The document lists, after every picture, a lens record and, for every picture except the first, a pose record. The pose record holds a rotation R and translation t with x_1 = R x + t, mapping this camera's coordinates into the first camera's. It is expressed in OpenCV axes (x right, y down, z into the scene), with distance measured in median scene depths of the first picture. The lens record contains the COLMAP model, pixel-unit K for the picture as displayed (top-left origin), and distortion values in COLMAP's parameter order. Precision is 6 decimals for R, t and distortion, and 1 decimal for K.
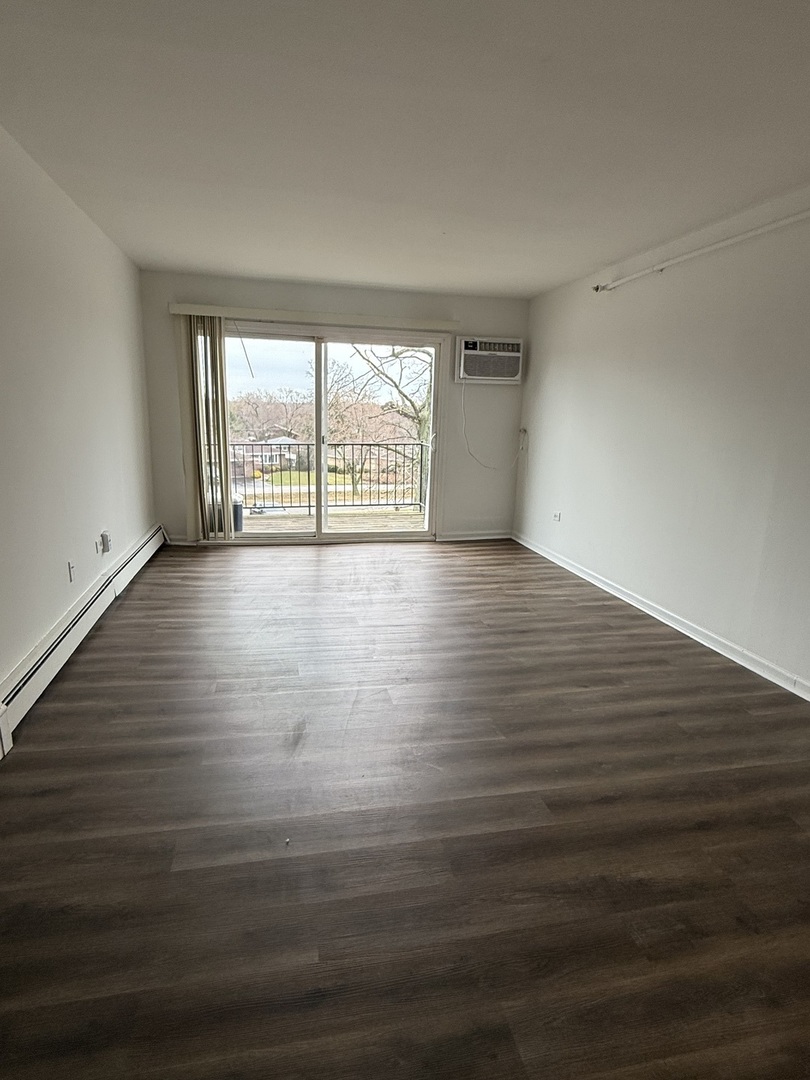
lens RADIAL K [[597.6, 0, 405.0], [0, 597.6, 540.0], [0, 0, 1]] dist [0.000695, -0.000841]
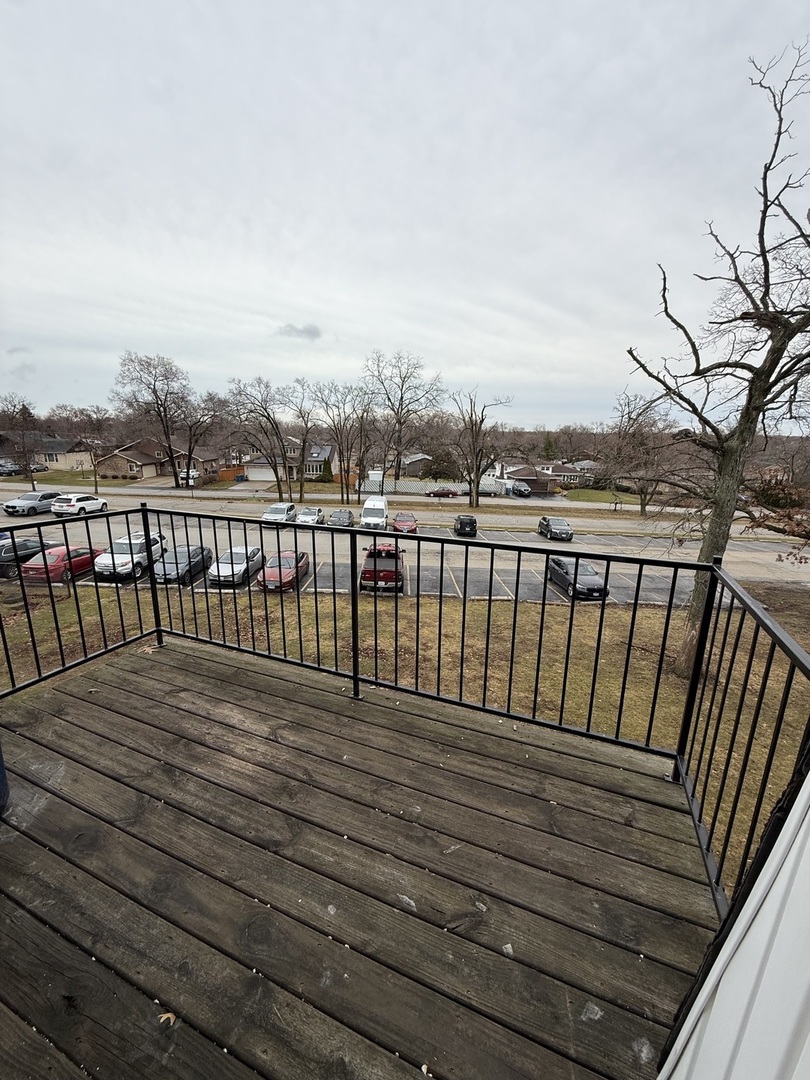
lens RADIAL K [[437.2, 0, 405.0], [0, 437.2, 540.0], [0, 0, 1]] dist [-0.001421, -0.000113]
pose [[0.828925, 0.119043, -0.546545, 0.003578], [-0.111712, 0.992639, 0.046778, -0.057613], [0.548091, 0.022280, 0.836122, 0.255392]]
